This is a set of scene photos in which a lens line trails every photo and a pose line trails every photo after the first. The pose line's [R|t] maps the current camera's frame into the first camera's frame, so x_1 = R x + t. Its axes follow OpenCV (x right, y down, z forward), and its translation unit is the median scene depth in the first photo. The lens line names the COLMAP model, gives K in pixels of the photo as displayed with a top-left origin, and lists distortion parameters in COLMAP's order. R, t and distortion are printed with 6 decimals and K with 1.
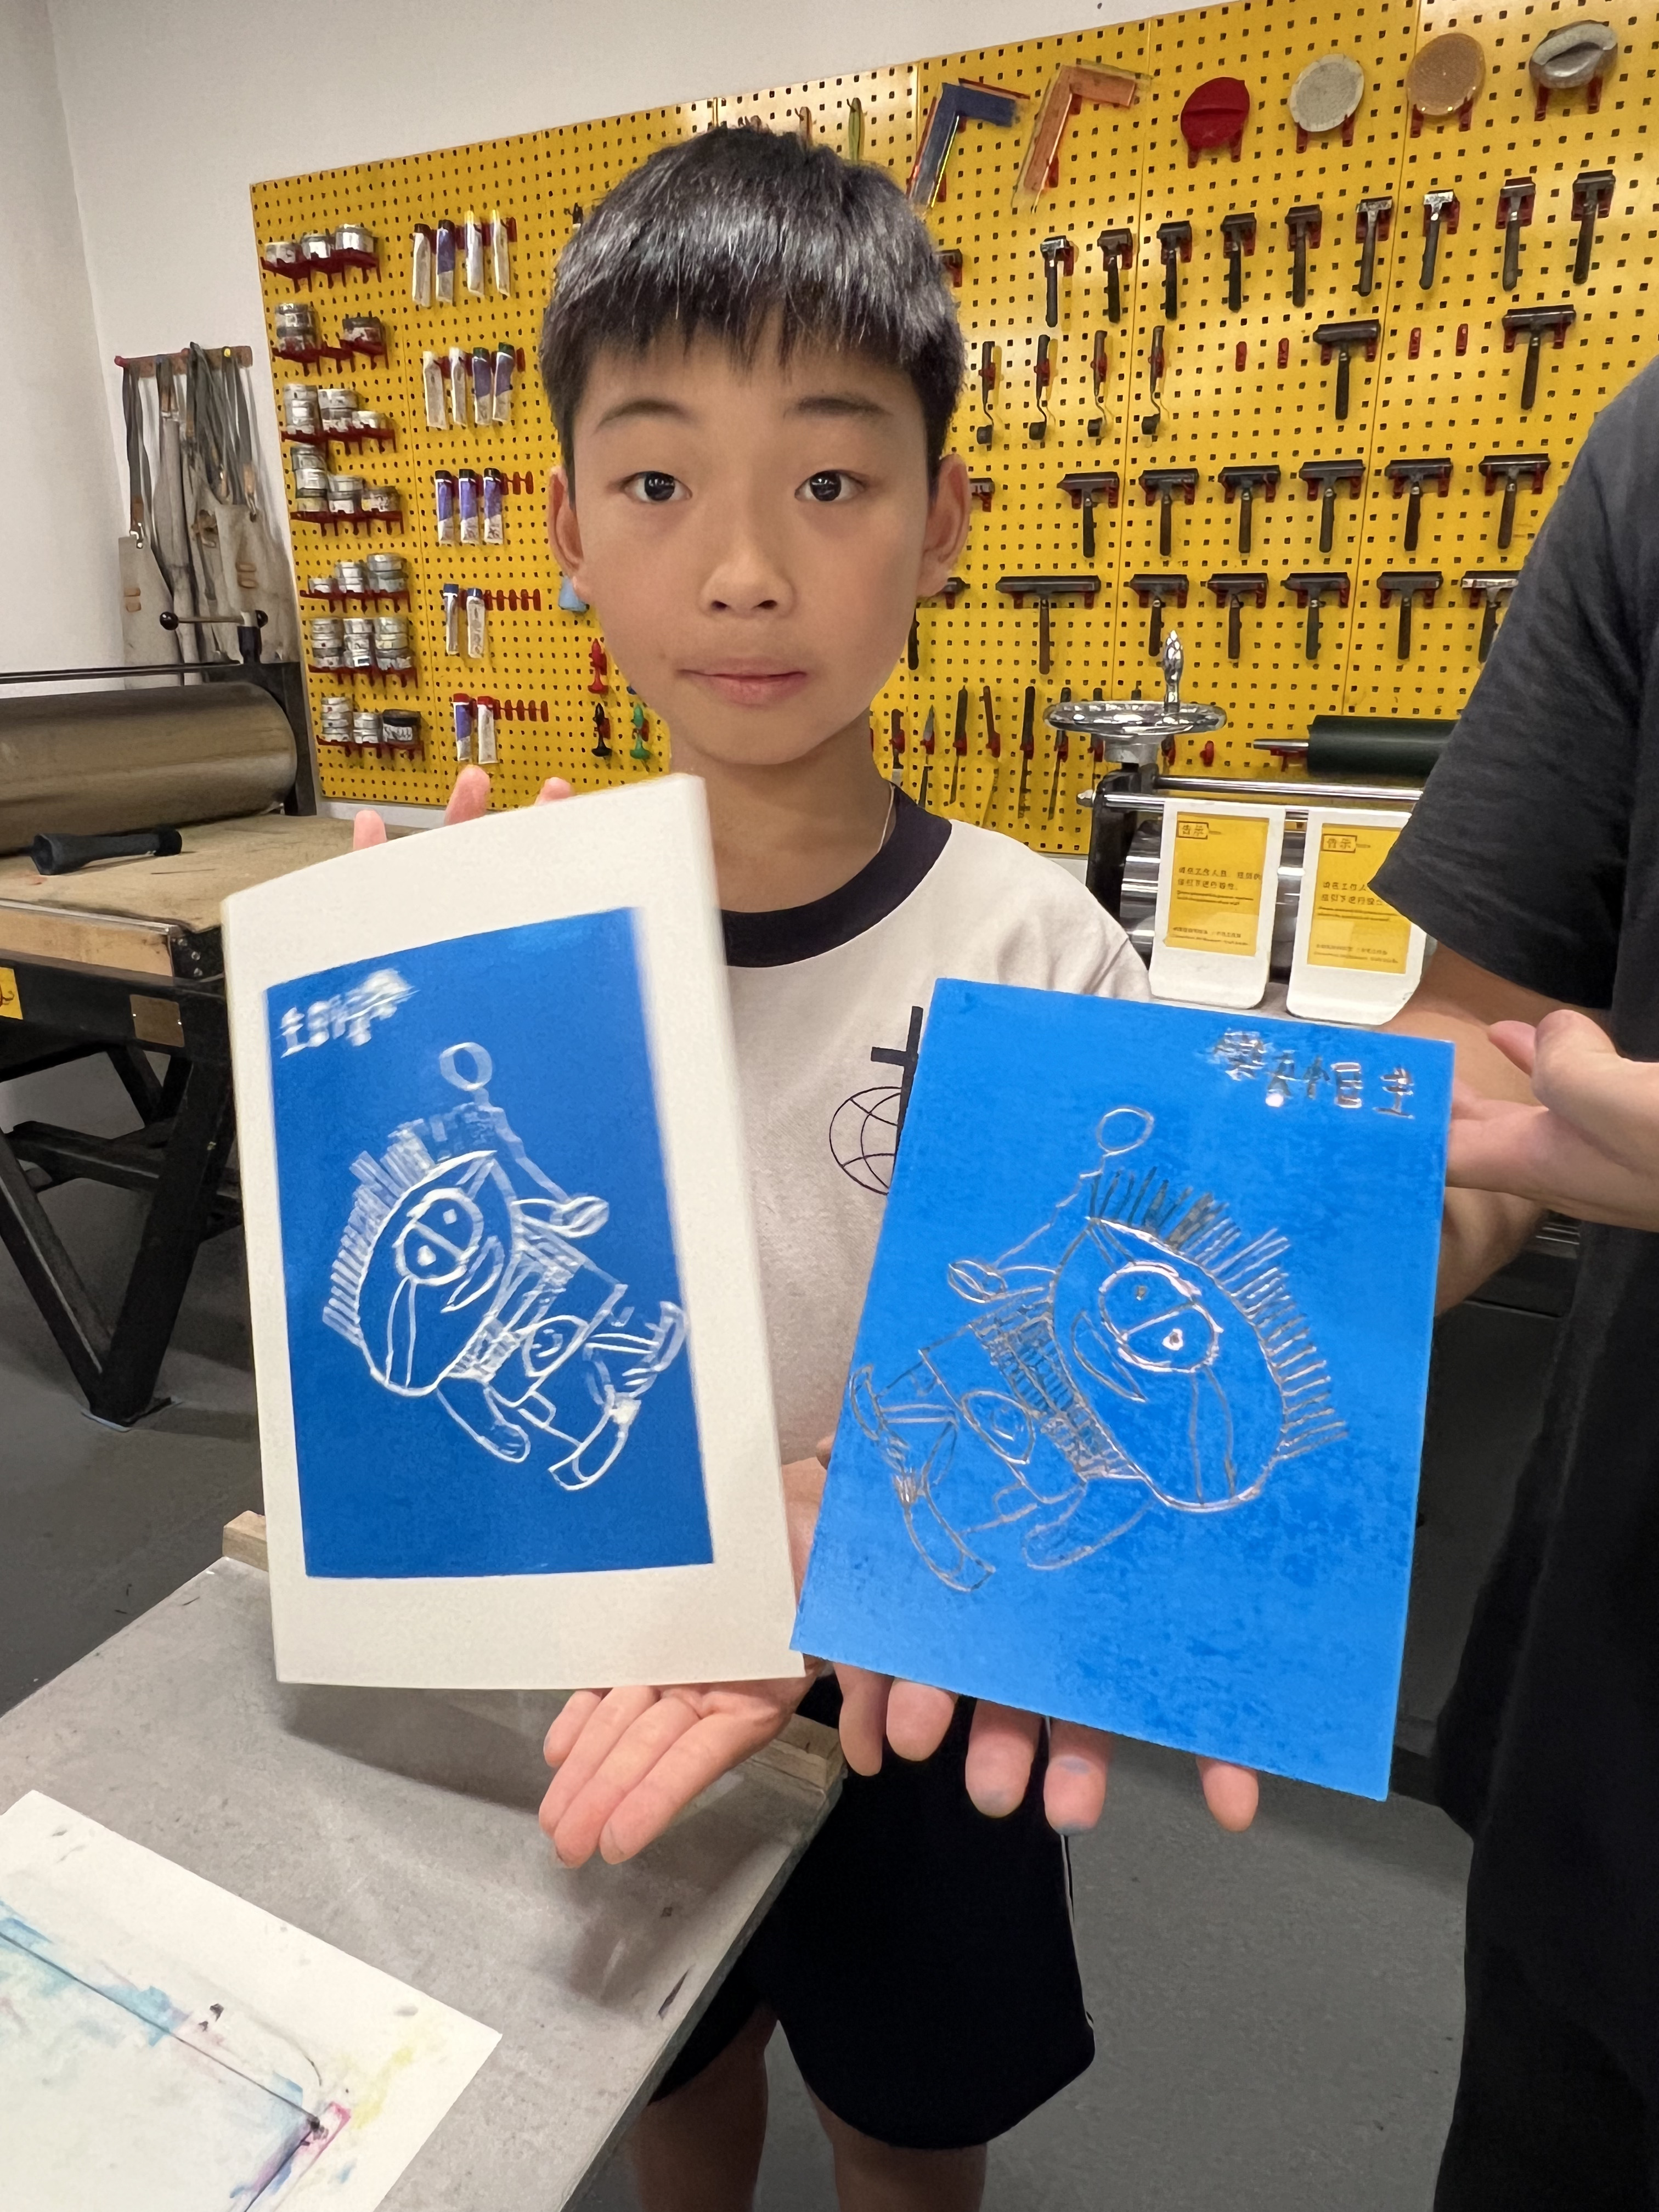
lens RADIAL K [[1417.7, 0, 801.0], [0, 1417.7, 1077.2], [0, 0, 1]] dist [-0.005195, 0.003300]
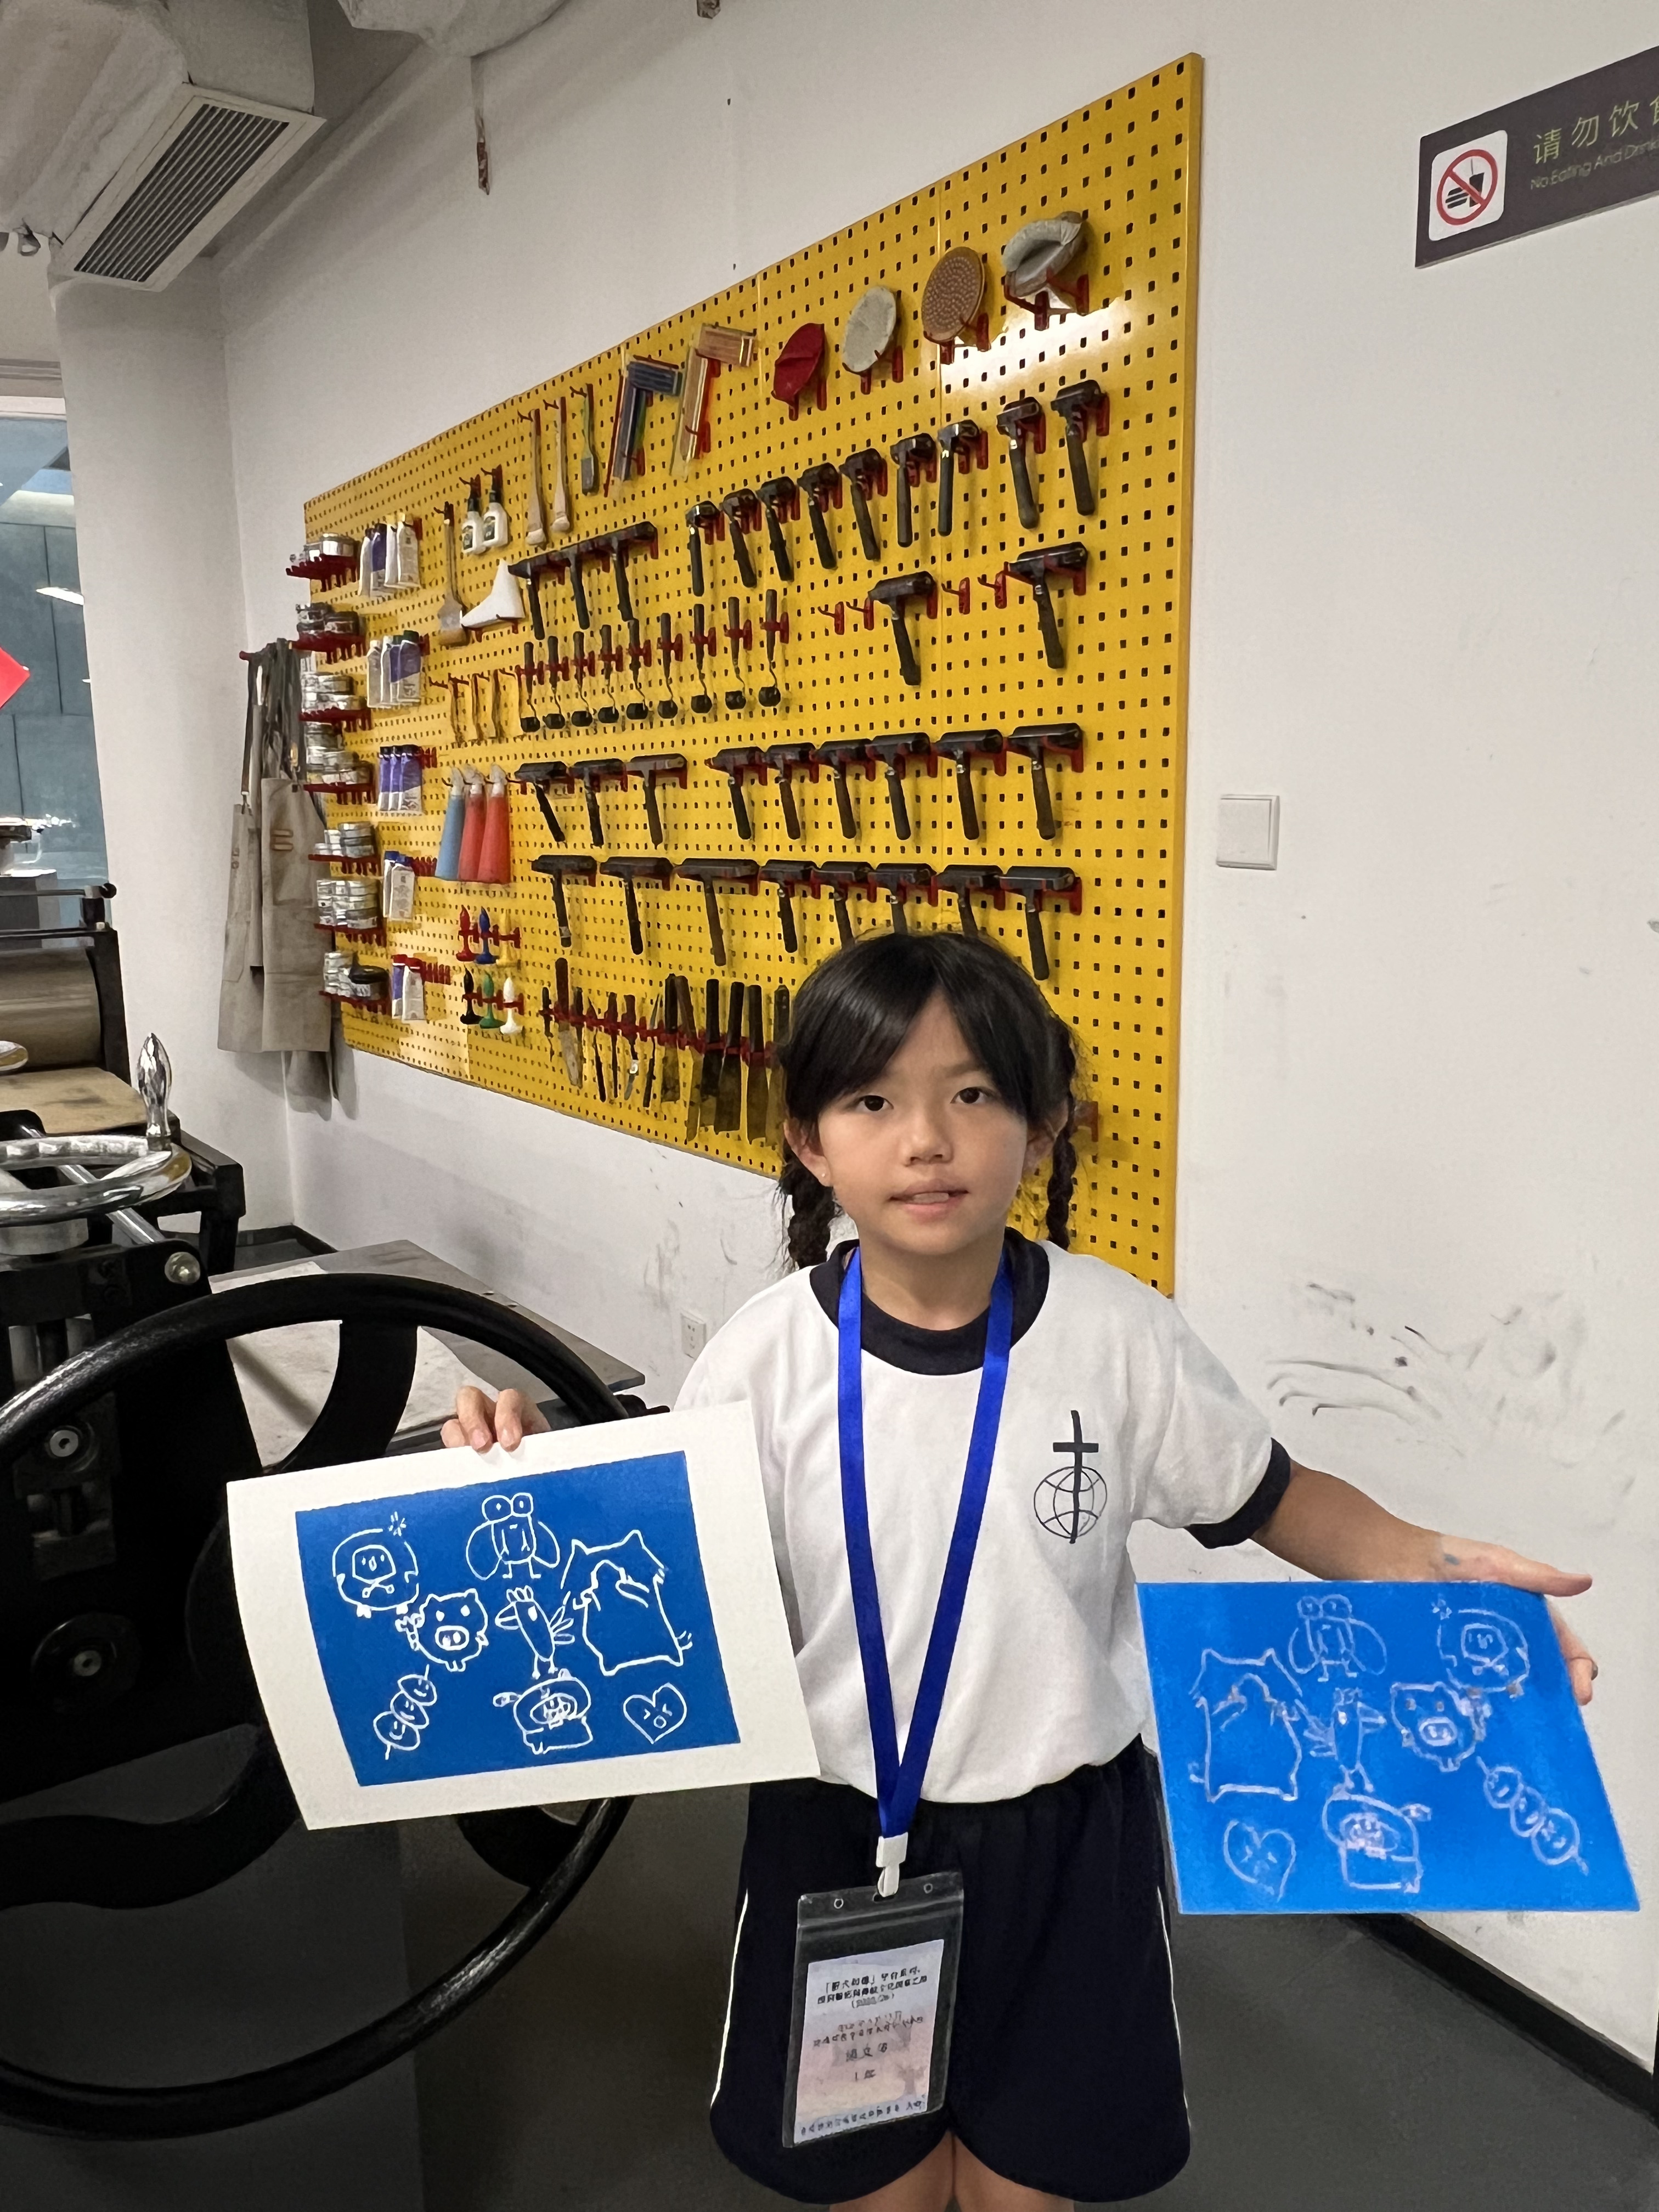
lens RADIAL K [[1537.1, 0, 819.7], [0, 1537.1, 1093.3], [0, 0, 1]] dist [-0.009915, 0.001040]
pose [[0.905159, 0.065609, -0.419979, 0.690494], [-0.123261, 0.986077, -0.111615, -0.119458], [0.406808, 0.152796, 0.900644, 0.201238]]
